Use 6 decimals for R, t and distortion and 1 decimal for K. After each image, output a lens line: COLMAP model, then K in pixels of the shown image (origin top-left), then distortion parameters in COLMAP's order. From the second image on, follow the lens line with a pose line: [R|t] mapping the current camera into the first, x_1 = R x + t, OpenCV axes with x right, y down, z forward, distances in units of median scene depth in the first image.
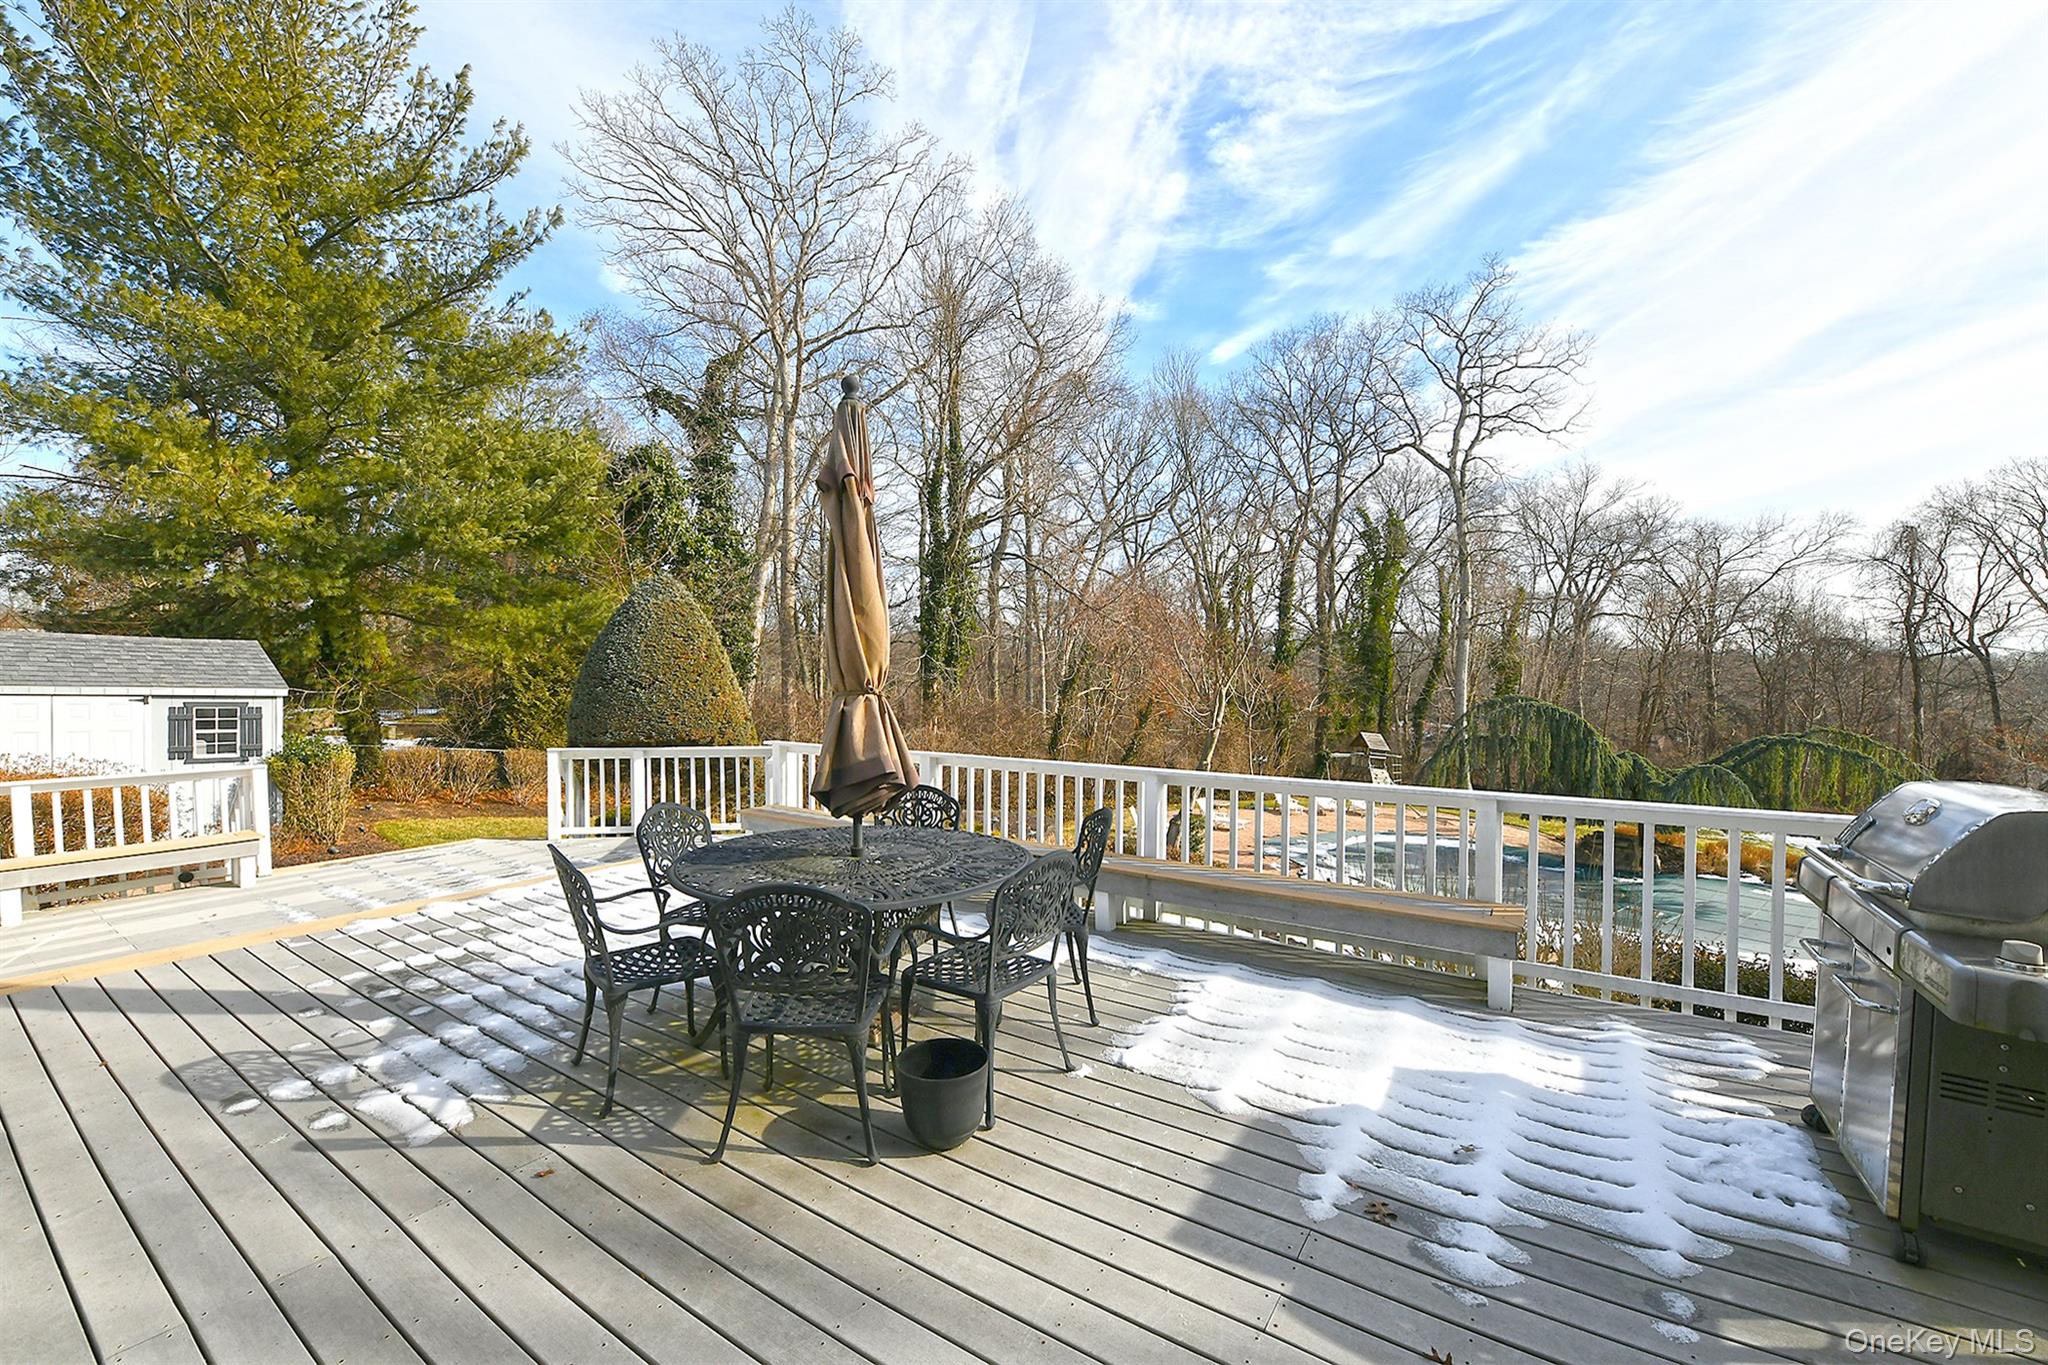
lens RADIAL K [[812.0, 0, 1018.6], [0, 812.0, 714.2], [0, 0, 1]] dist [-0.009034, -0.000607]
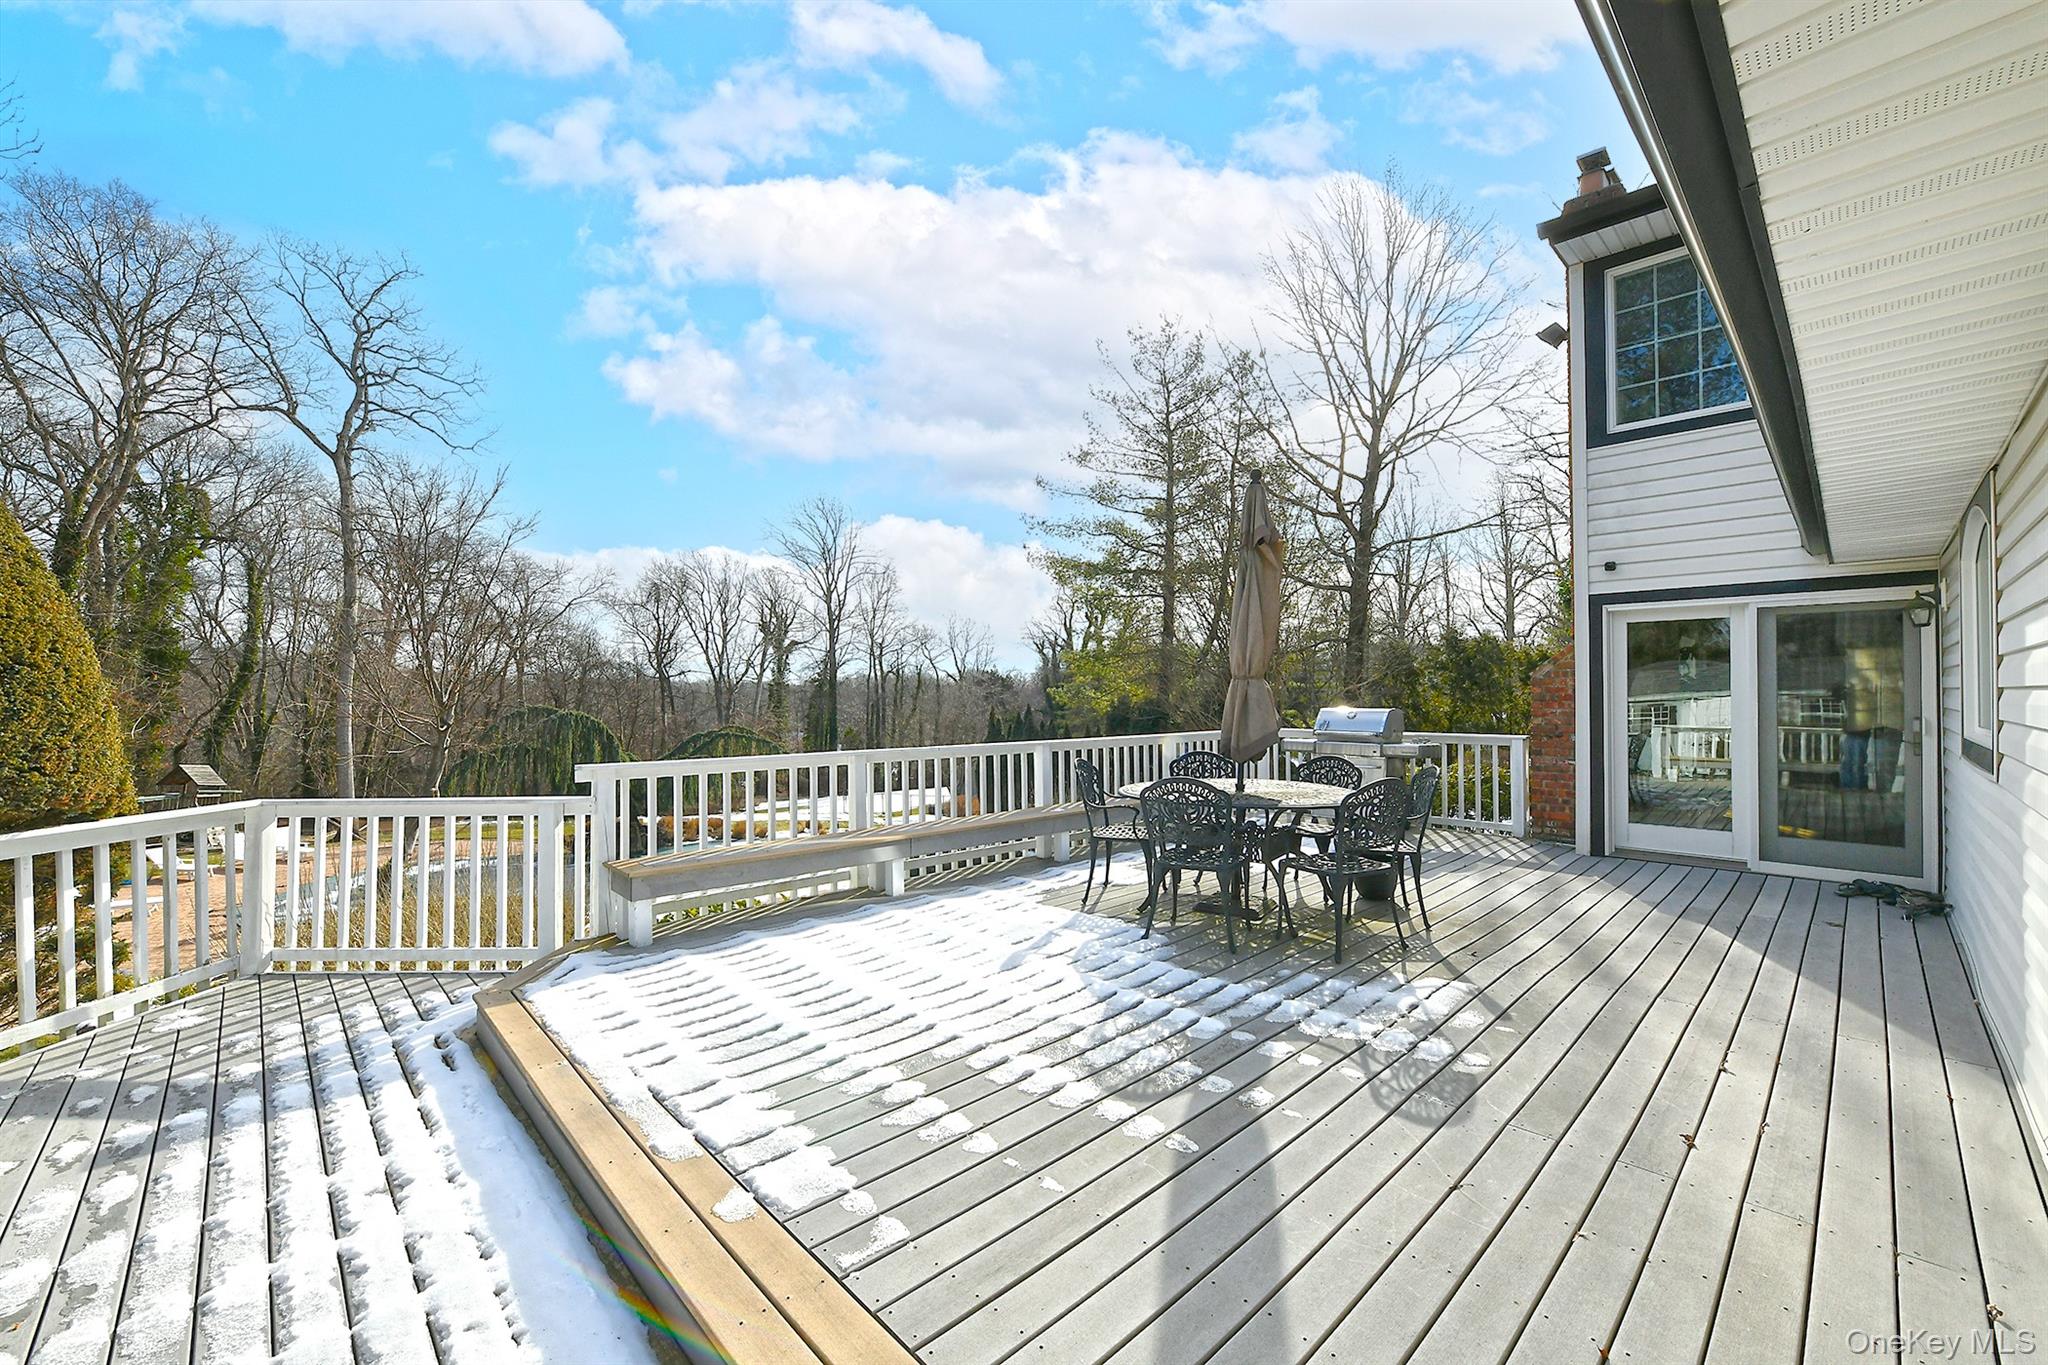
lens RADIAL K [[812.0, 0, 1028.0], [0, 812.0, 688.1], [0, 0, 1]] dist [-0.009034, -0.000607]
pose [[0.210268, 0.006558, 0.977622, -1.606860], [0.046391, 0.998784, -0.016678, 0.002090], [-0.976543, 0.048859, 0.209708, 1.007690]]
